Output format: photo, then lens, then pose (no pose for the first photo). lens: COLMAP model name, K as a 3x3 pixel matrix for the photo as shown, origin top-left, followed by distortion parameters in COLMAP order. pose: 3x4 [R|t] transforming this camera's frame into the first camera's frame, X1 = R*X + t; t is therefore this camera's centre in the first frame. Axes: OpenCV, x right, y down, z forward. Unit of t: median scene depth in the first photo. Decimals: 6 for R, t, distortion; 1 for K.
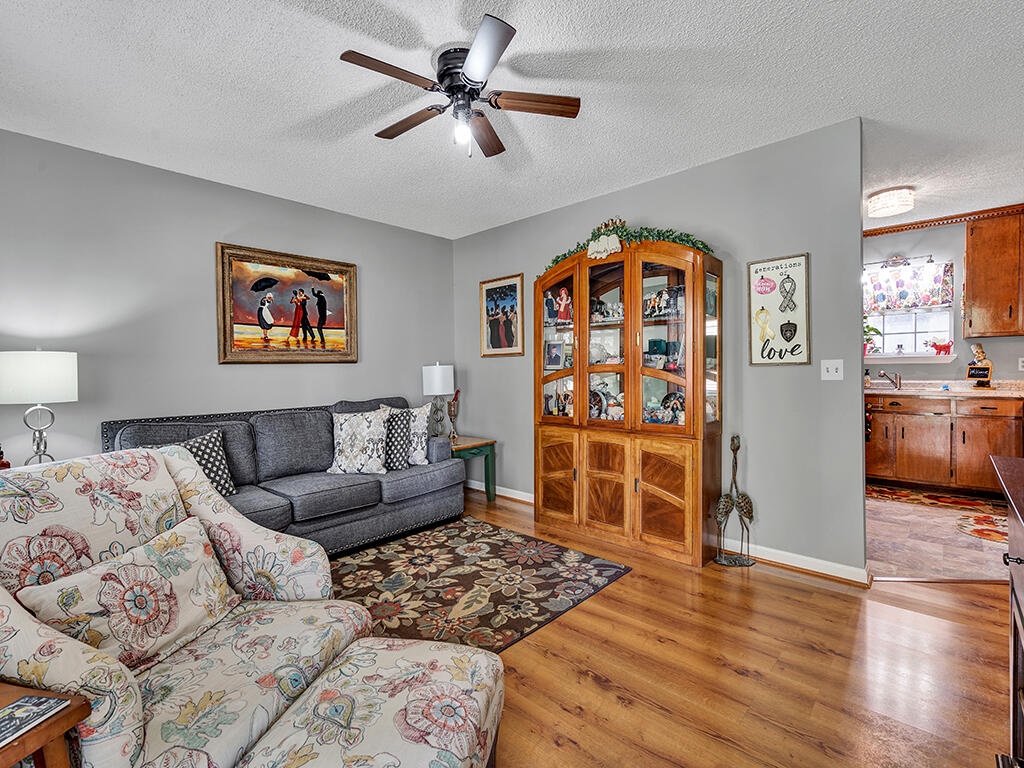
lens RADIAL K [[470.1, 0, 508.2], [0, 470.1, 383.5], [0, 0, 1]] dist [0.000022, 0.000124]
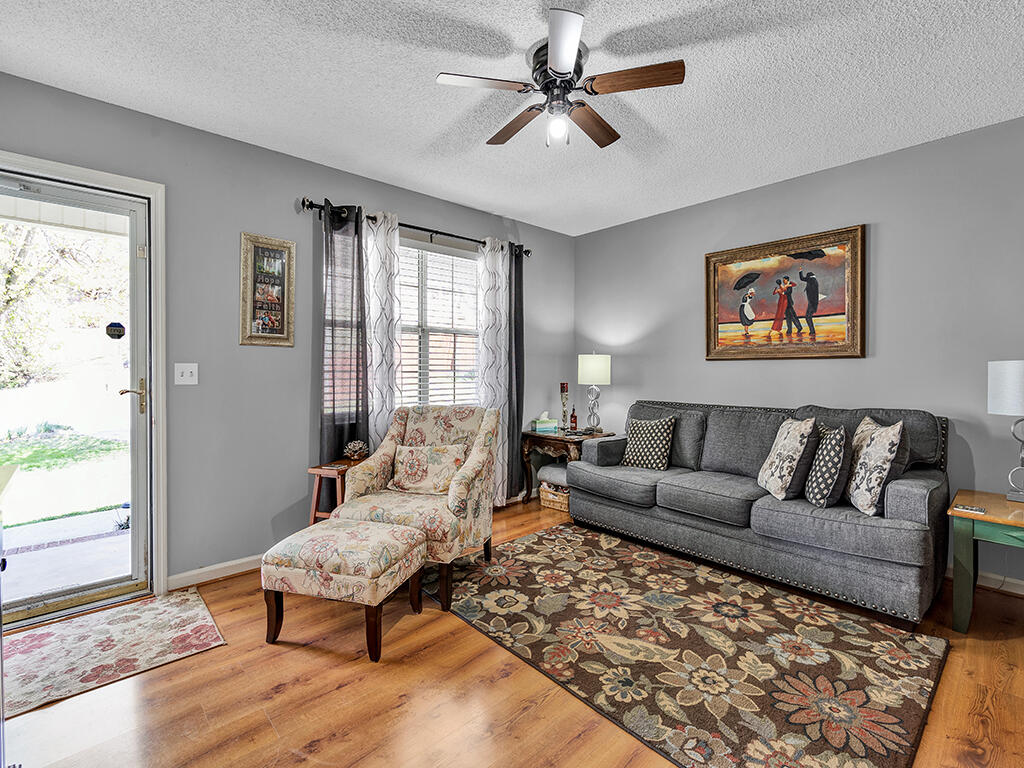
lens RADIAL K [[470.1, 0, 506.1], [0, 470.1, 372.9], [0, 0, 1]] dist [0.000022, 0.000124]
pose [[-0.078933, 0.023560, -0.996602, 0.569117], [-0.030514, 0.999195, 0.026038, -0.027264], [0.996413, 0.032465, -0.078150, 0.620373]]
